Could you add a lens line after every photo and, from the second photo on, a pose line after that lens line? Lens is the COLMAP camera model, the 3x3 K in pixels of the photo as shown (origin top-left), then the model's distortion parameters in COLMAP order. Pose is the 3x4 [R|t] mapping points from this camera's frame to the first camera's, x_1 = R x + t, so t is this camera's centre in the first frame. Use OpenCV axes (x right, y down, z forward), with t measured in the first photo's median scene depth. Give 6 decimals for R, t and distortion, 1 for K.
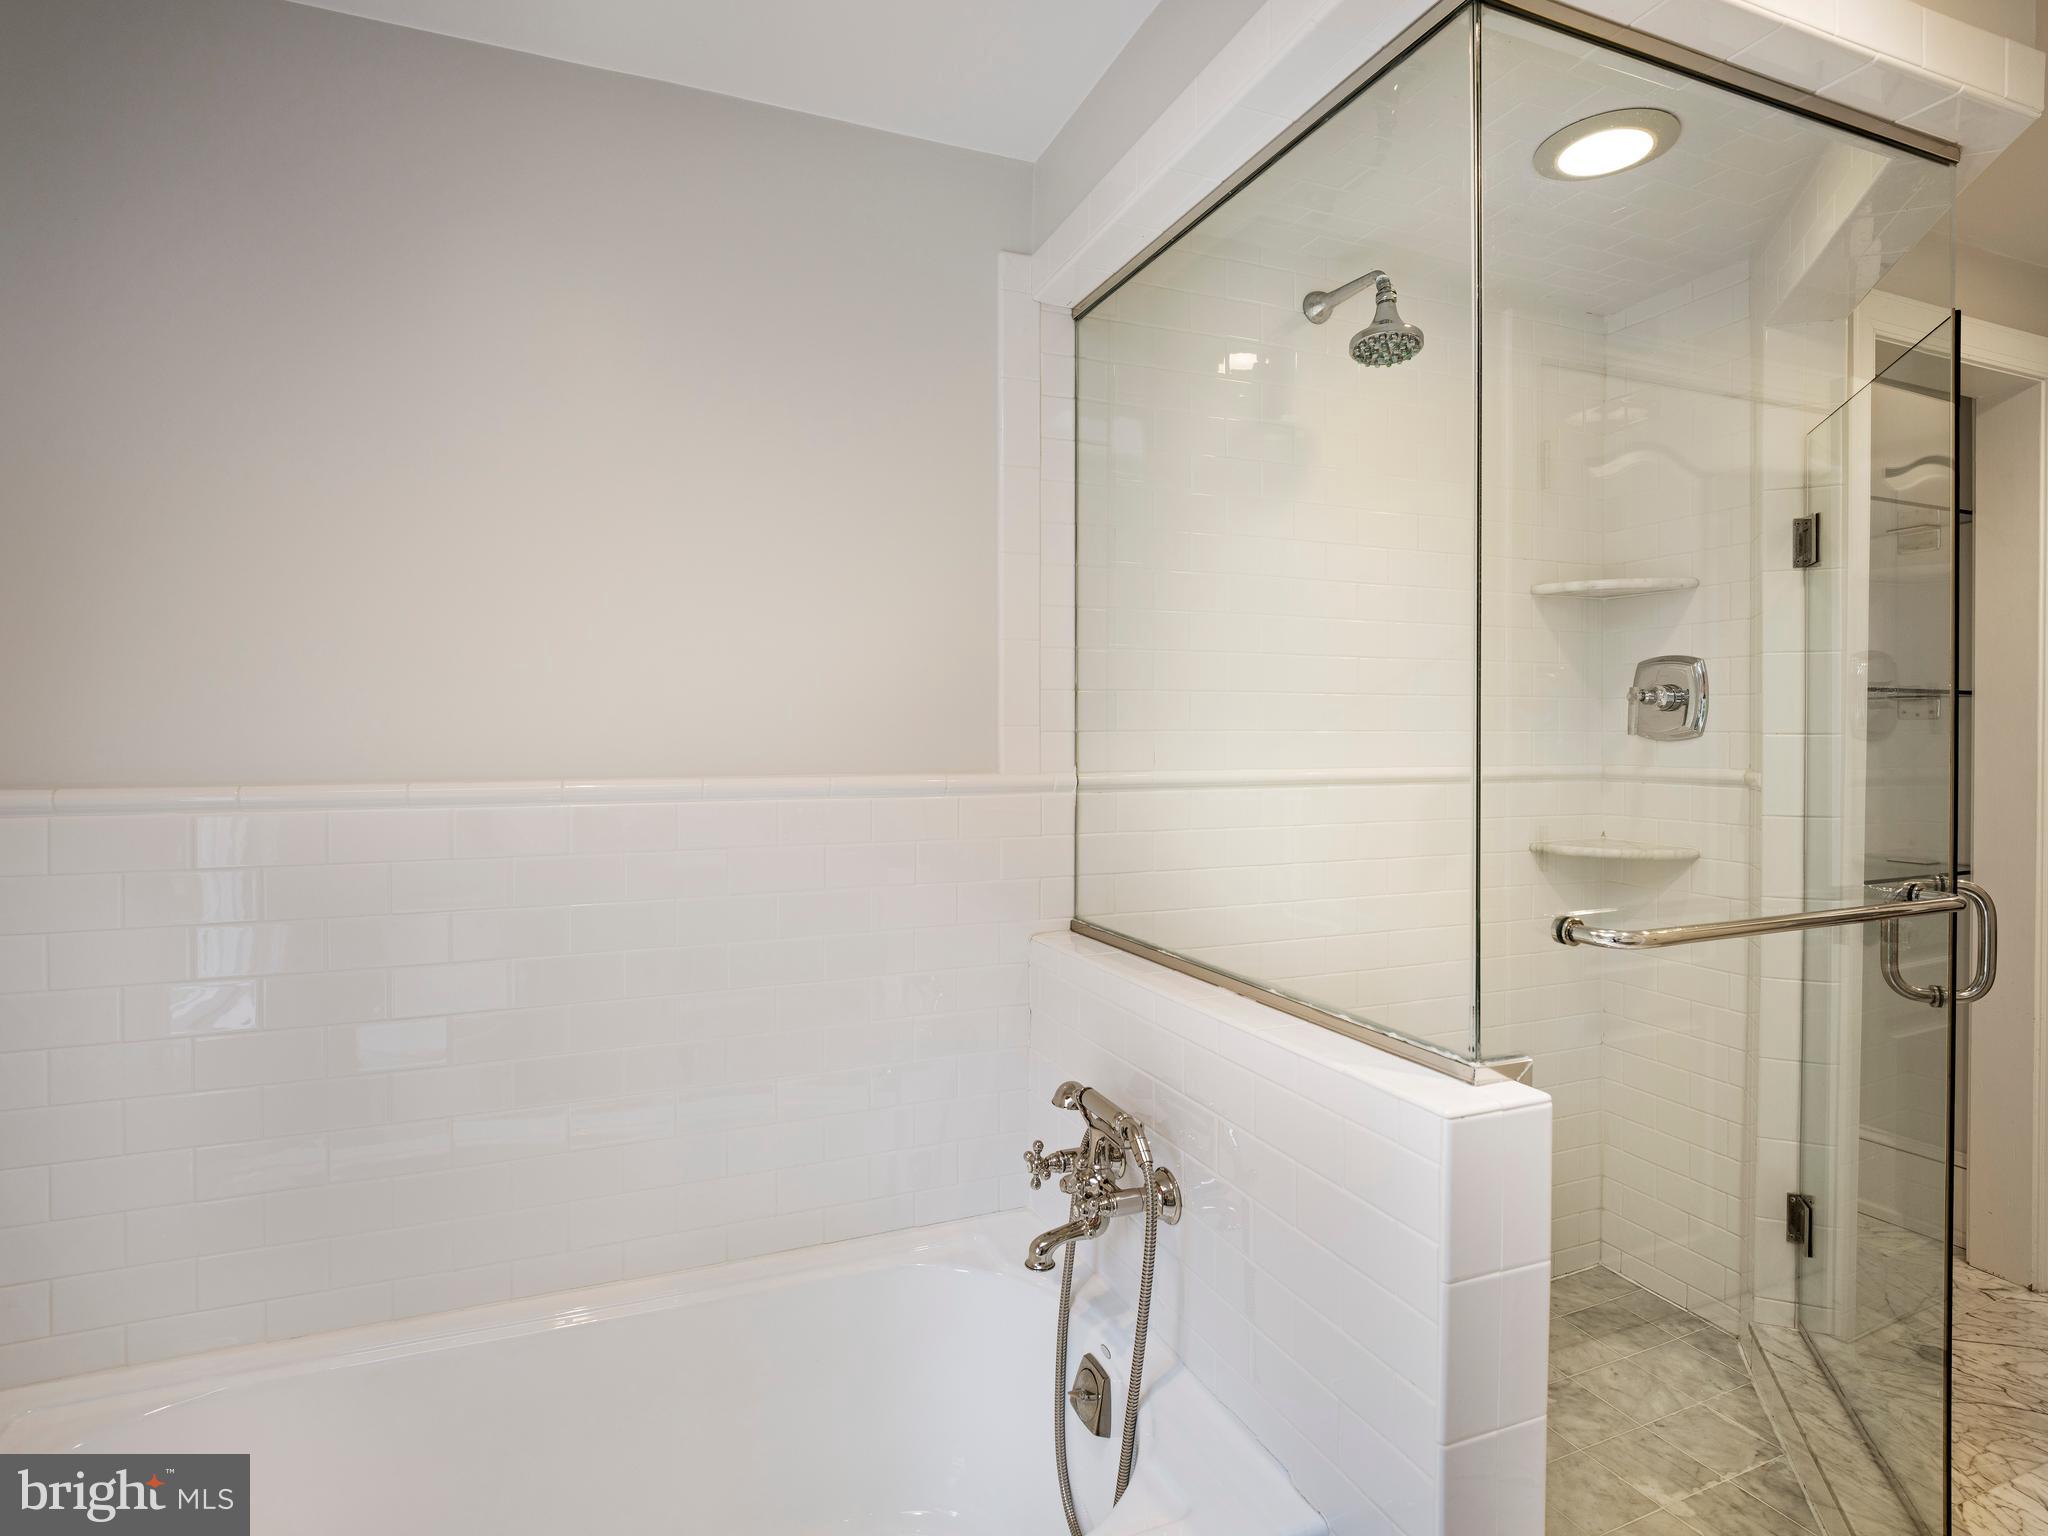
lens RADIAL K [[1061.7, 0, 1024.0], [0, 1061.7, 768.0], [0, 0, 1]] dist [-0.003639, -0.000168]
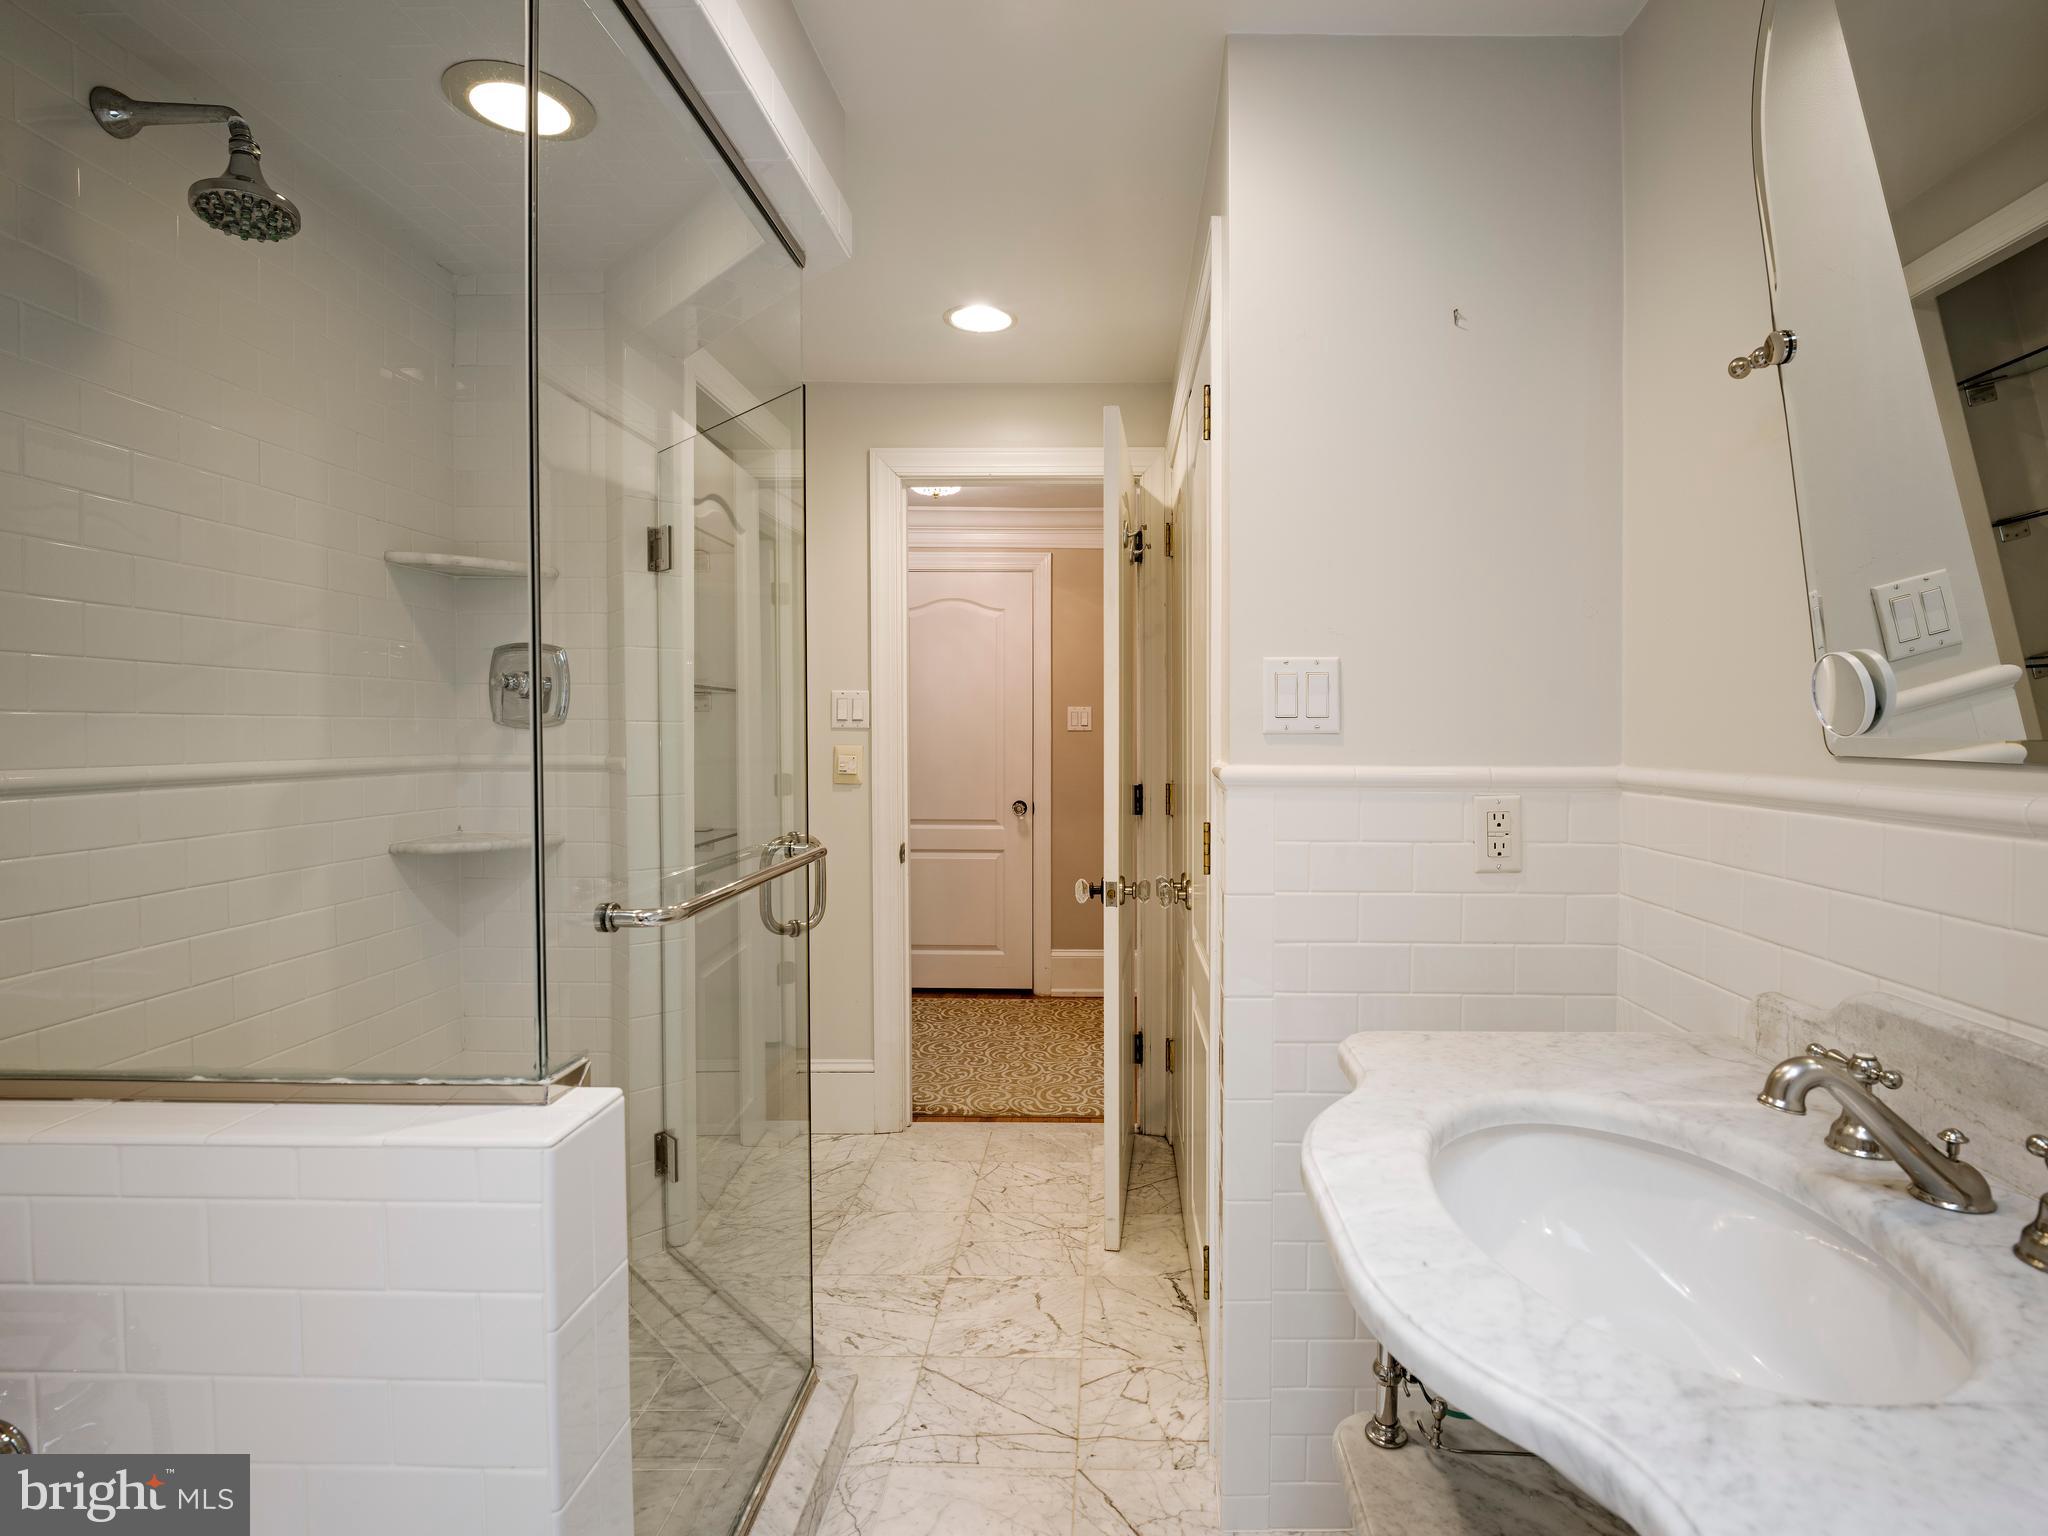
lens RADIAL K [[1072.0, 0, 1130.8], [0, 1072.0, 766.7], [0, 0, 1]] dist [-0.018296, 0.000505]
pose [[0.372302, -0.031908, 0.927563, -0.137164], [0.027744, 0.999345, 0.023242, 0.003579], [-0.927697, 0.017081, 0.372943, 0.124930]]
